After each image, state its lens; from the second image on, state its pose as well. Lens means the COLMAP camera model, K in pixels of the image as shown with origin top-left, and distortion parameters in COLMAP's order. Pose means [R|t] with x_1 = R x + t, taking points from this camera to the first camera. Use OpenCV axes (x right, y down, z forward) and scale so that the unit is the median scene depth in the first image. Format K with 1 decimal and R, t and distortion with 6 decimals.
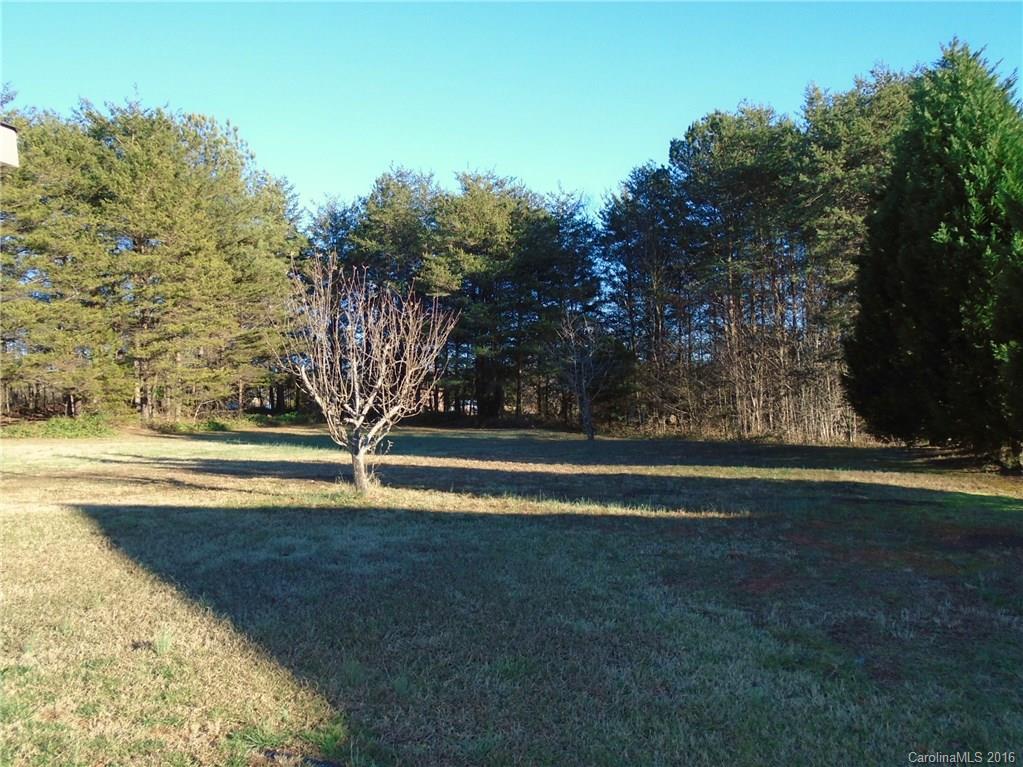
lens RADIAL K [[781.7, 0, 514.8], [0, 781.7, 381.3], [0, 0, 1]] dist [-0.008062, -0.002424]
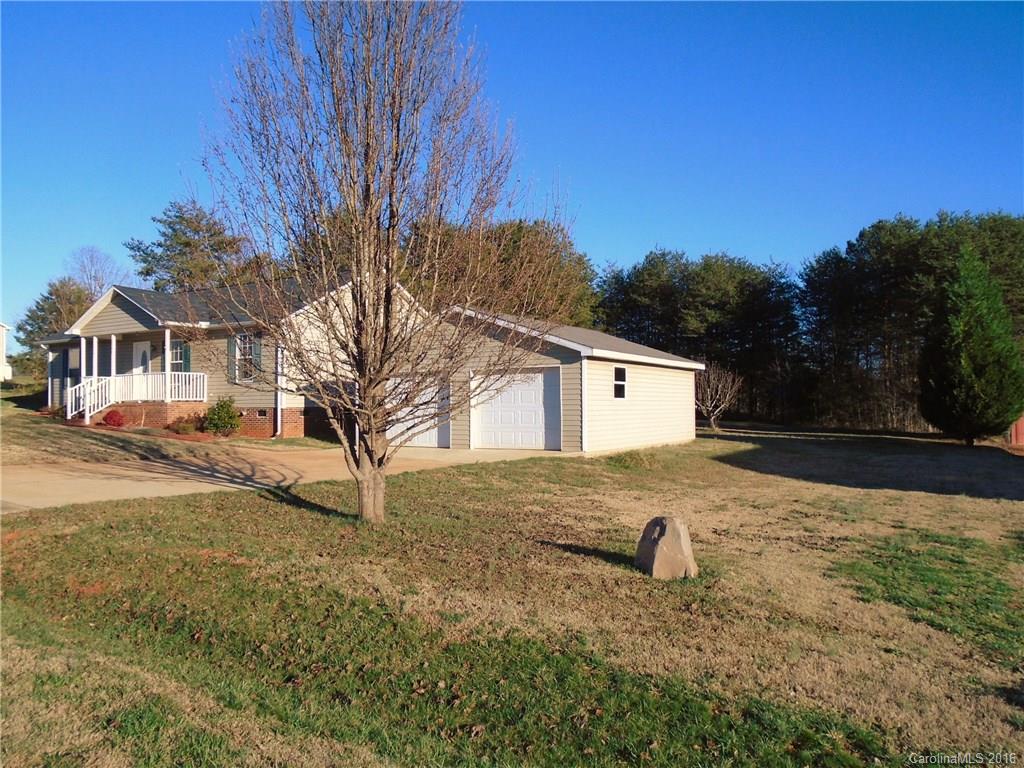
lens RADIAL K [[782.5, 0, 515.3], [0, 782.5, 381.8], [0, 0, 1]] dist [-0.008062, -0.002424]
pose [[0.969751, 0.028997, -0.242369, -0.054217], [-0.028089, 0.999579, 0.007203, -0.016746], [0.242476, -0.000177, 0.970157, -0.632221]]
